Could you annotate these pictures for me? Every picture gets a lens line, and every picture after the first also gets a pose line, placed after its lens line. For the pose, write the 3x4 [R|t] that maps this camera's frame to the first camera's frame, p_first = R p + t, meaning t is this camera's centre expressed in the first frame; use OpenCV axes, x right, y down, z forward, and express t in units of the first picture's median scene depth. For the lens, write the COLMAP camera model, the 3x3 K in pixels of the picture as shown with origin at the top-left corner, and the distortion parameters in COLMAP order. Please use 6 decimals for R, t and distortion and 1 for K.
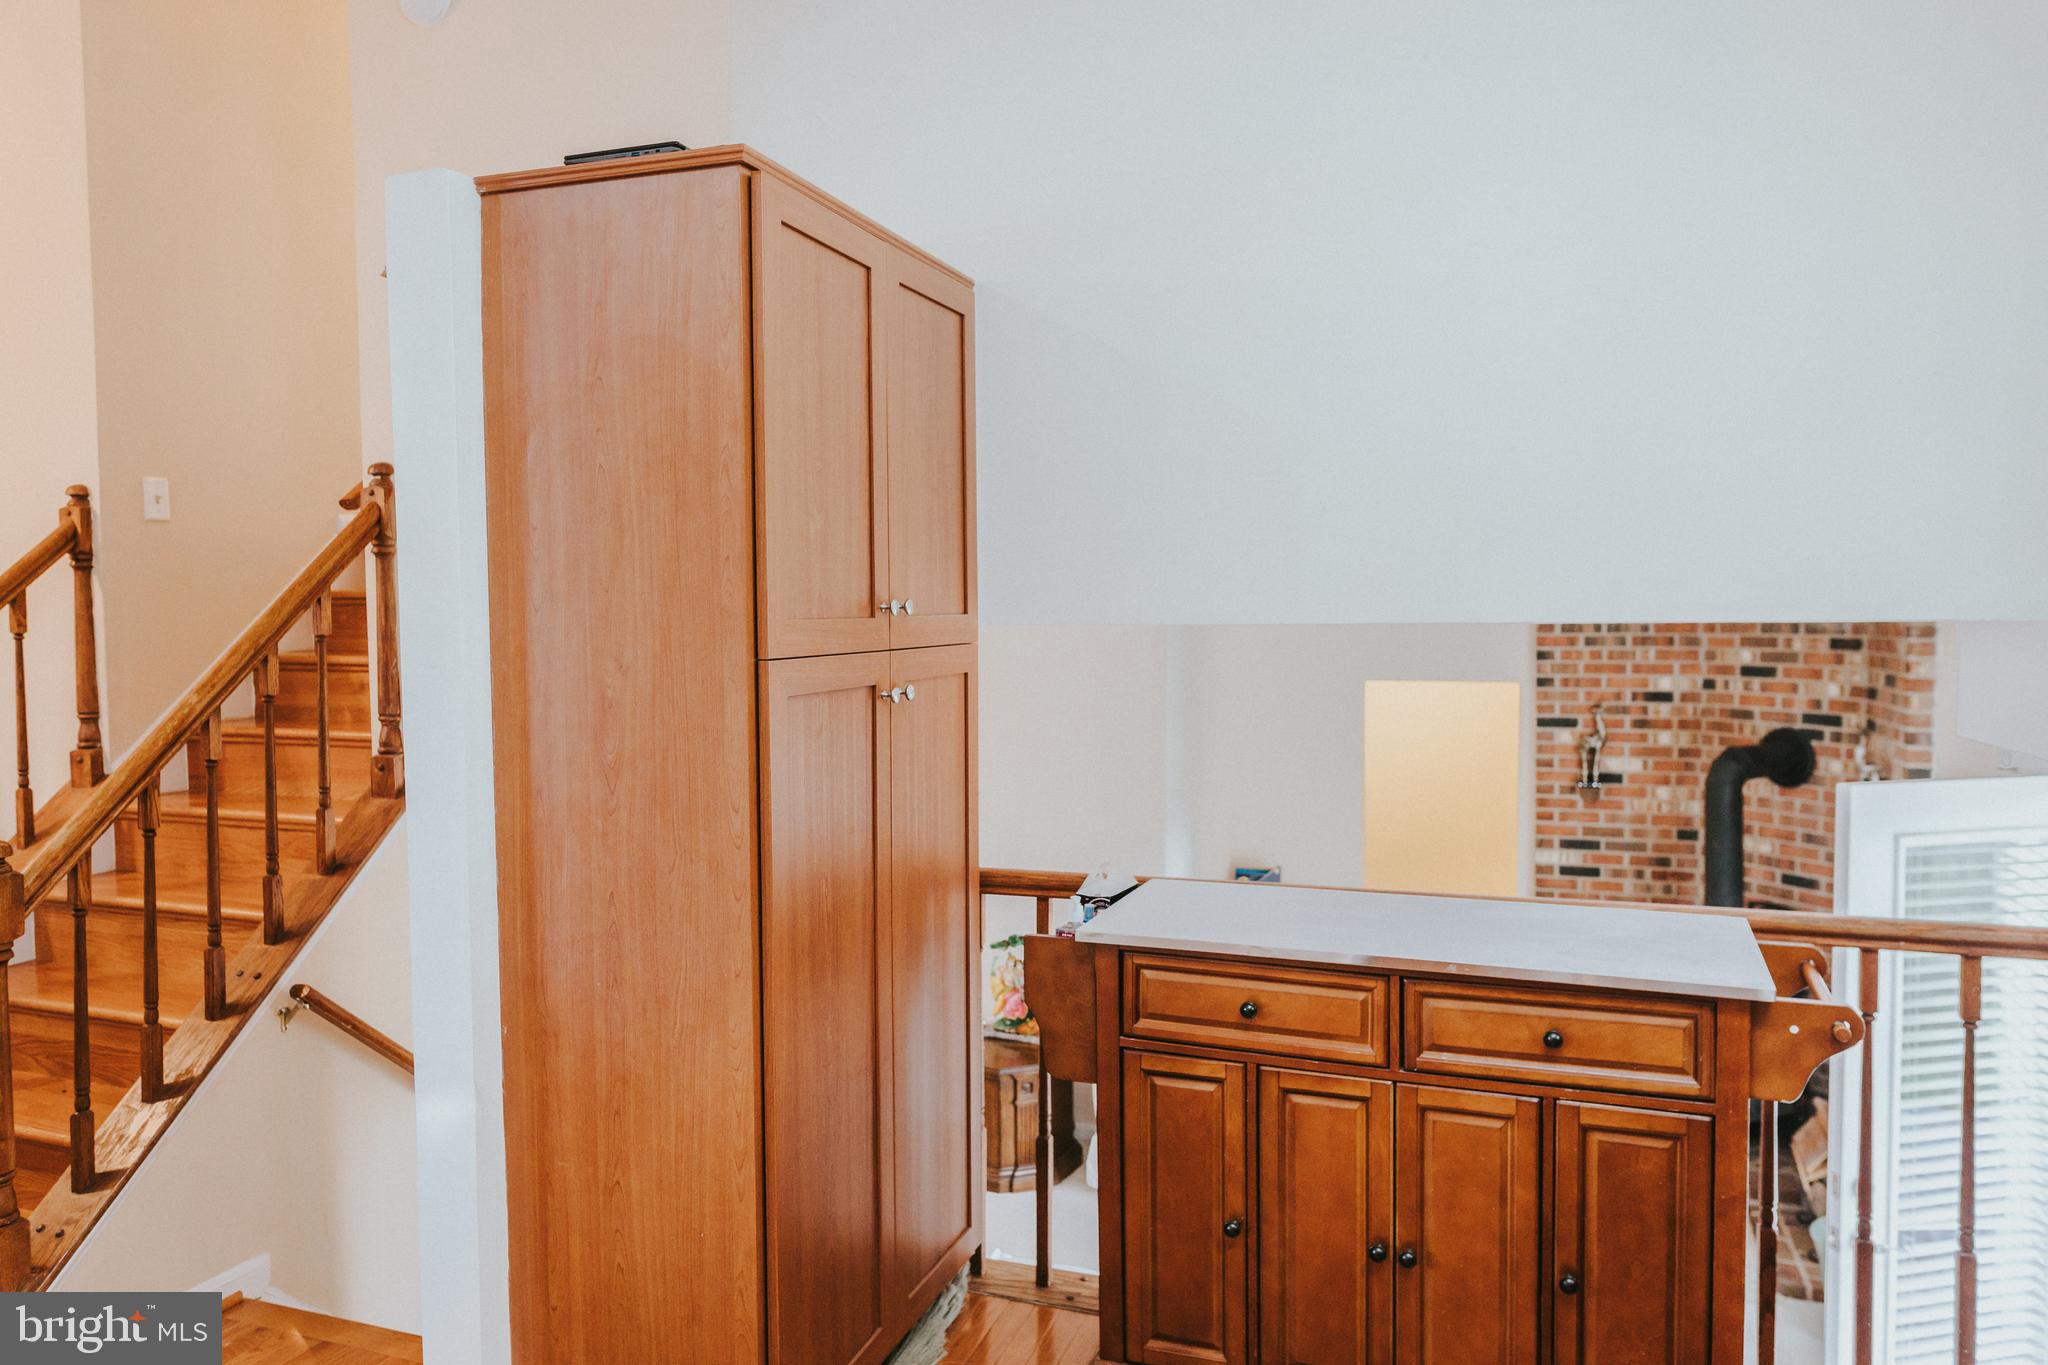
lens RADIAL K [[1425.8, 0, 1026.1], [0, 1425.8, 671.7], [0, 0, 1]] dist [-0.006033, 0.007750]
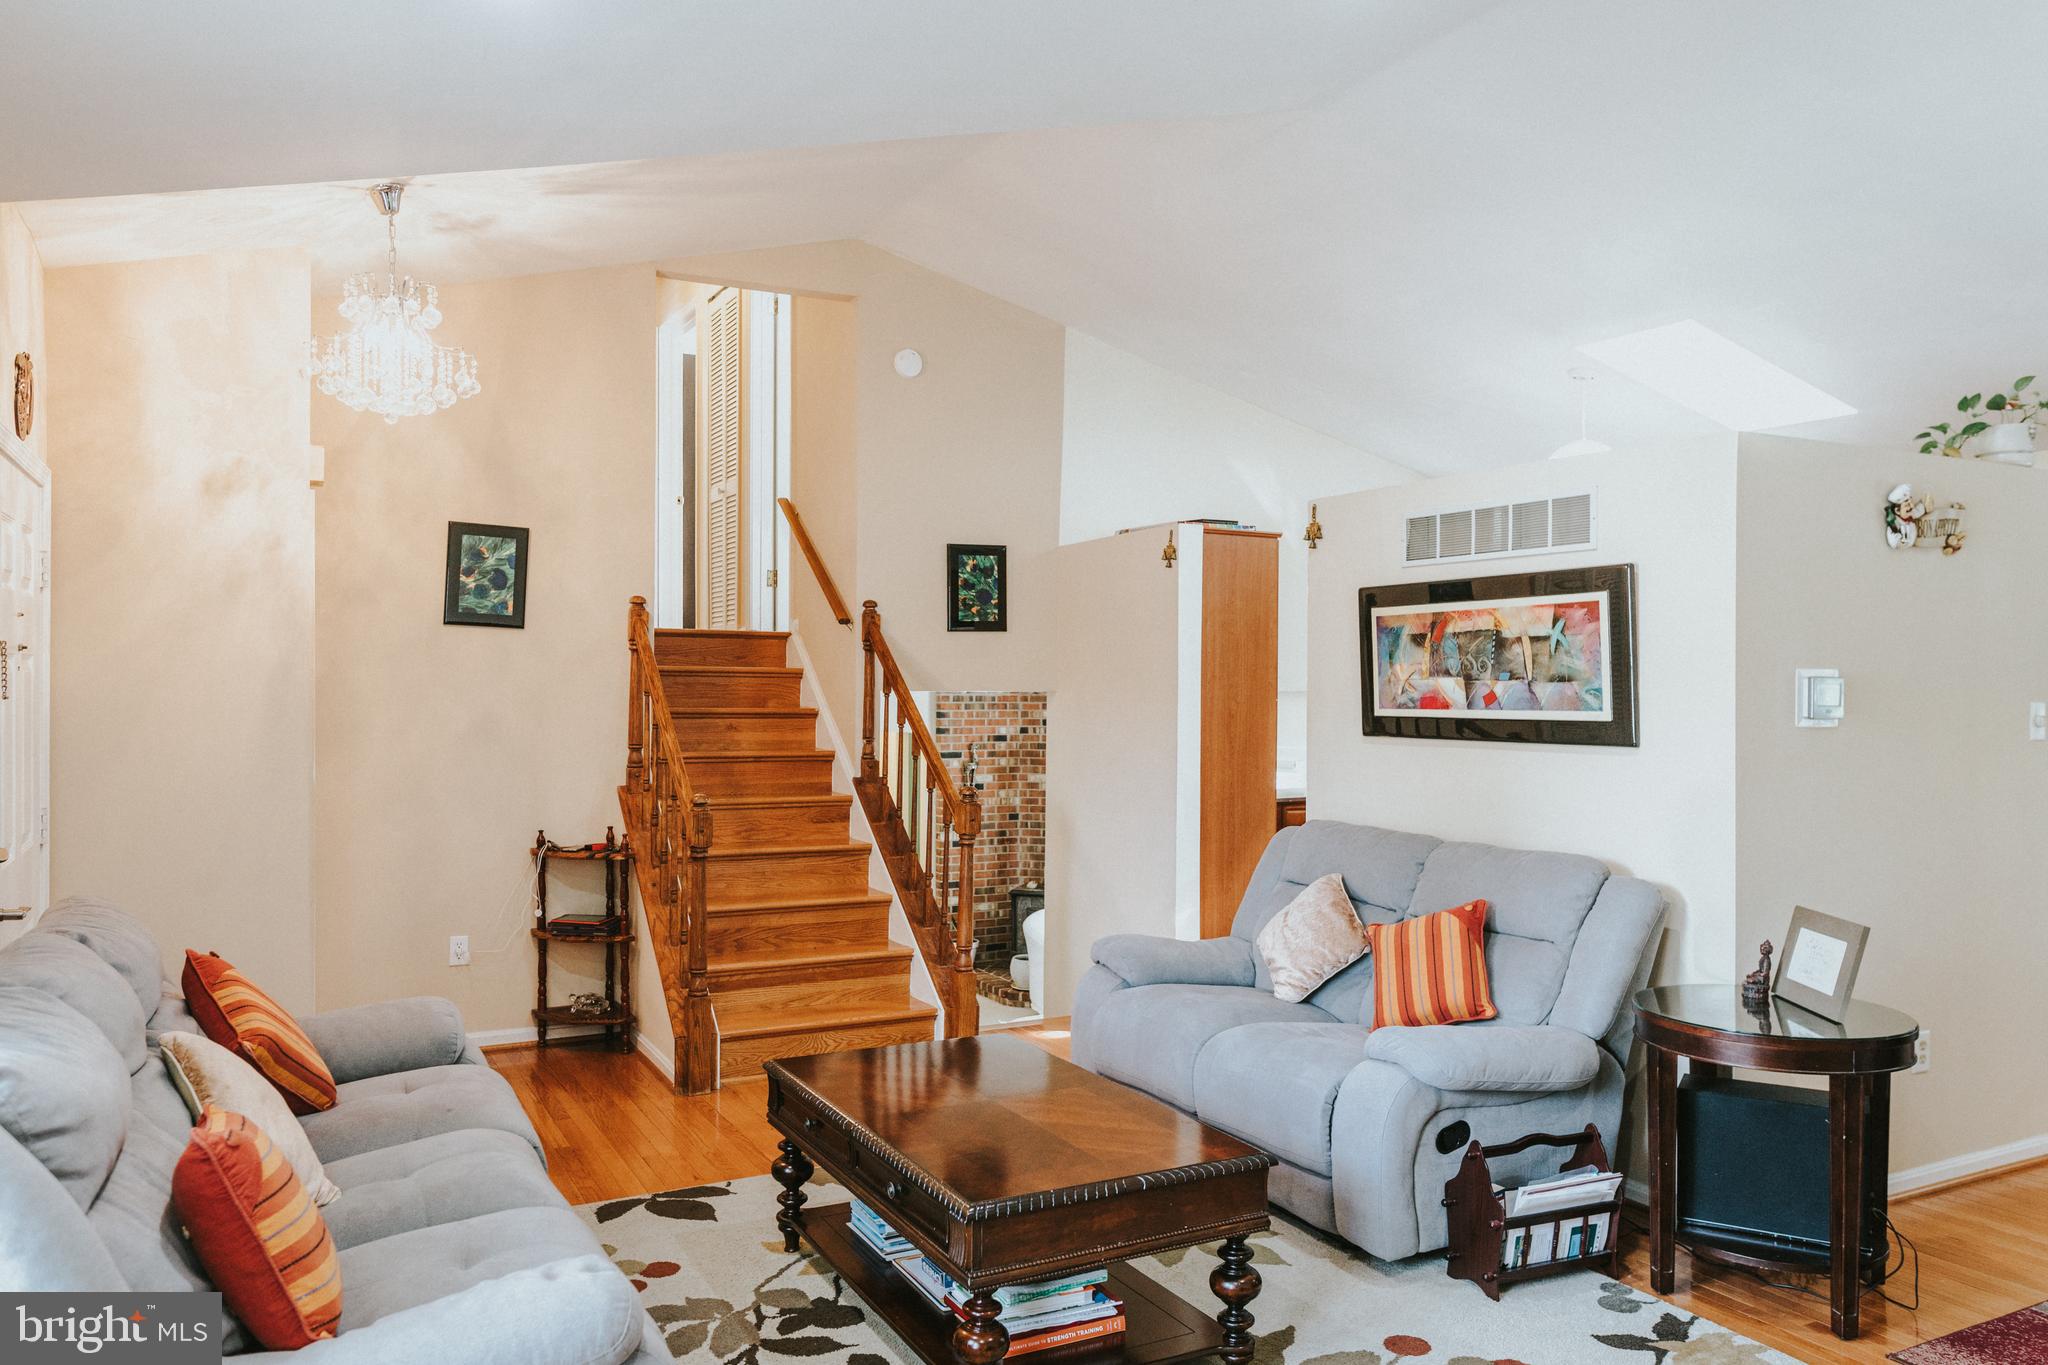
lens RADIAL K [[1425.8, 0, 1002.9], [0, 1425.8, 686.1], [0, 0, 1]] dist [-0.006033, 0.007750]
pose [[0.674325, 0.010612, 0.738359, -0.835632], [0.024411, 0.999030, -0.036652, 0.017798], [-0.738032, 0.042739, 0.673411, -0.176804]]
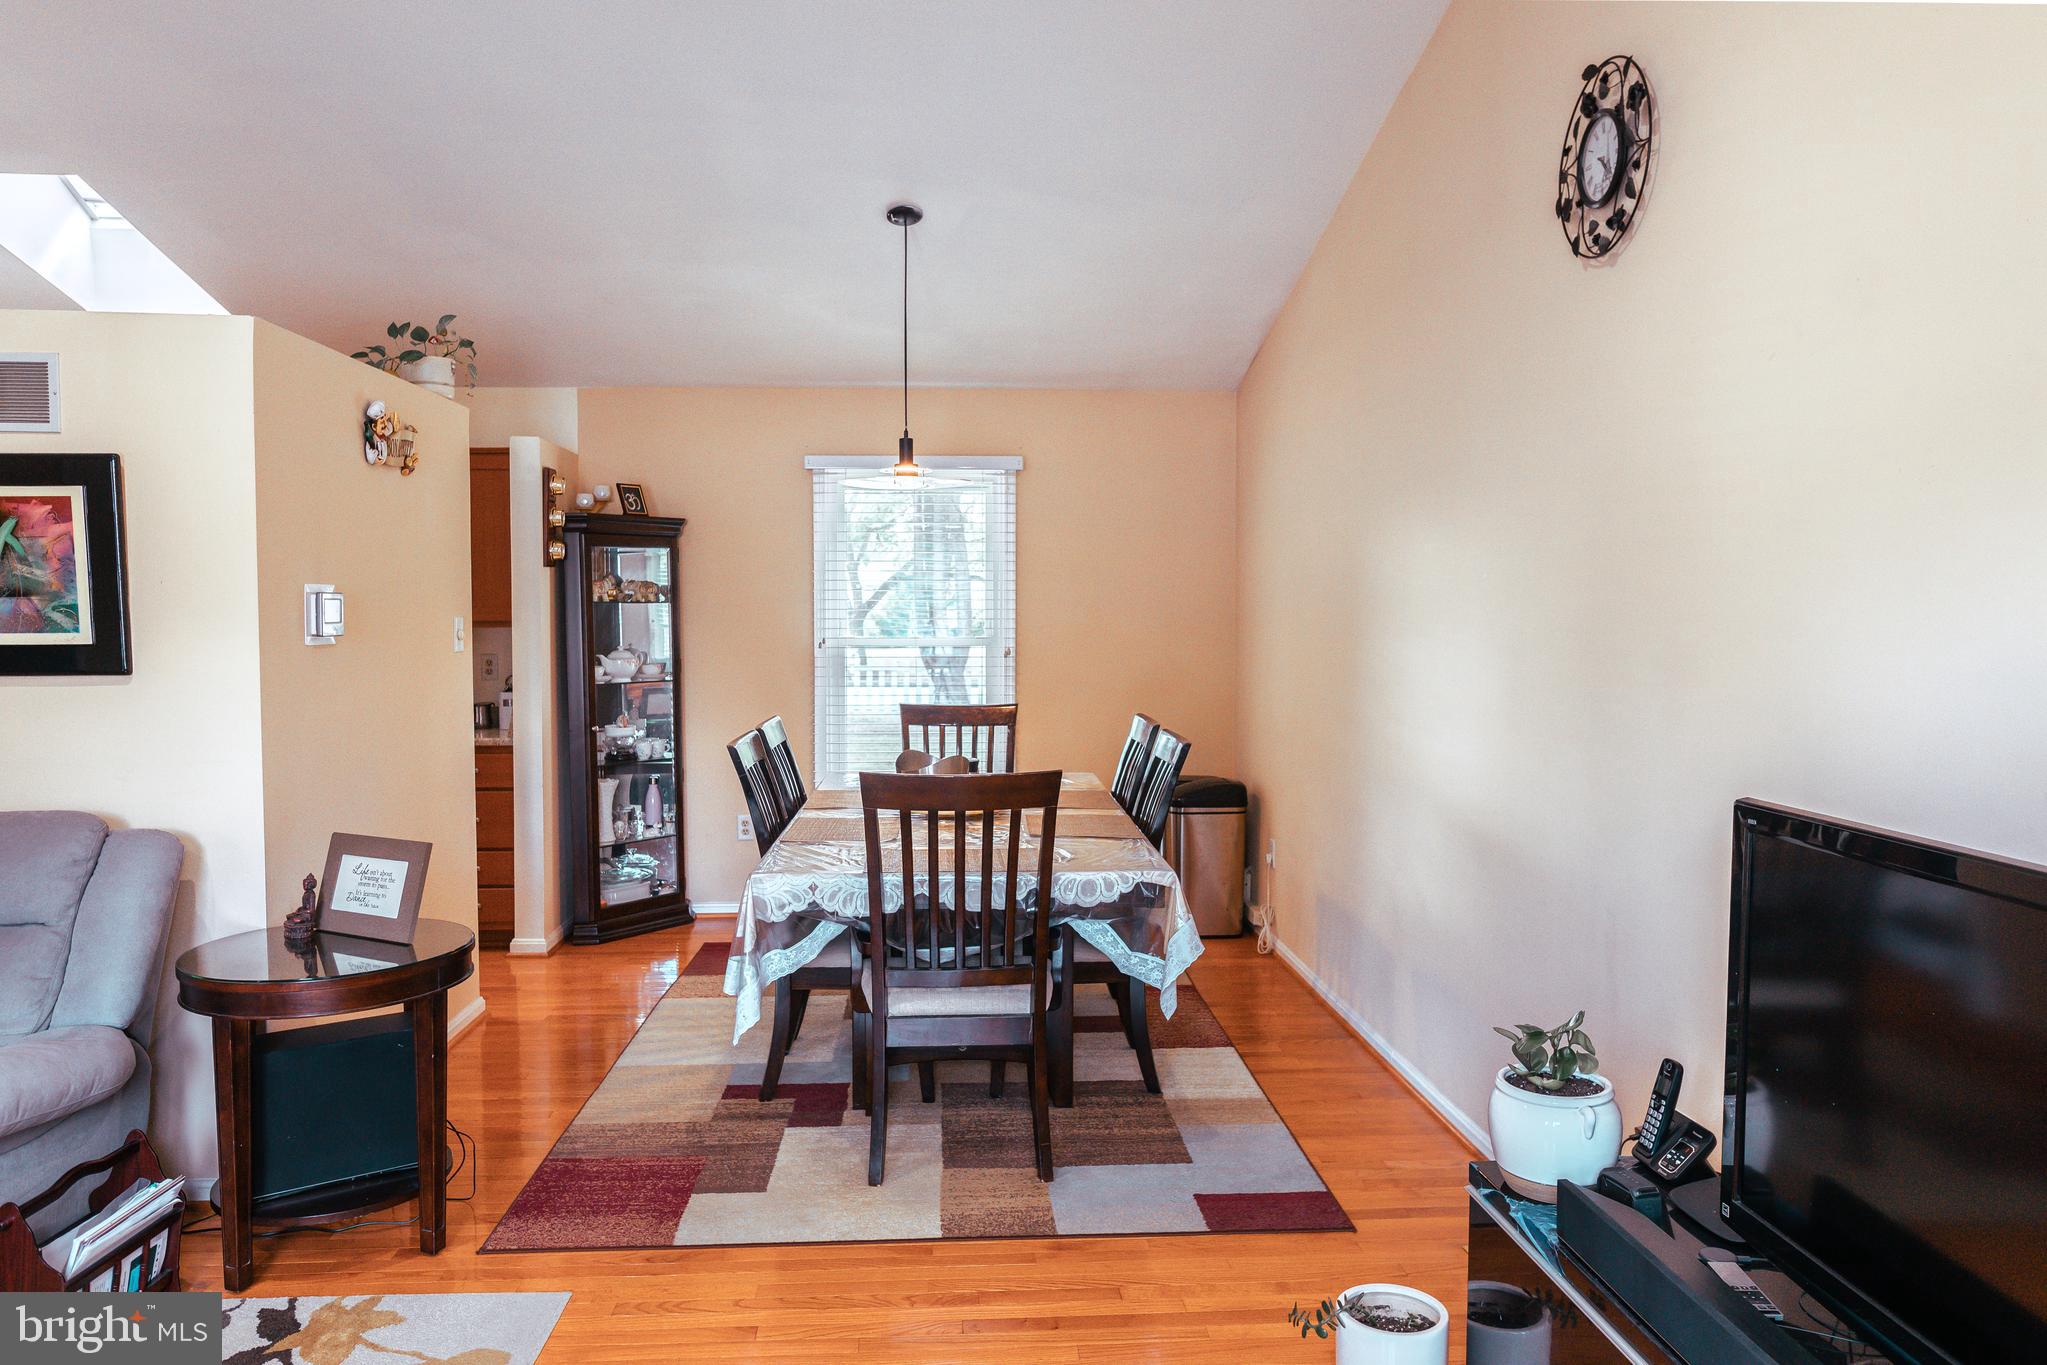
lens RADIAL K [[1425.1, 0, 1018.3], [0, 1425.1, 676.2], [0, 0, 1]] dist [-0.006033, 0.007750]
pose [[-0.400179, -0.035217, 0.915760, -0.774939], [0.043928, 0.997376, 0.057552, 0.010185], [-0.915384, 0.063259, -0.397581, 0.030834]]
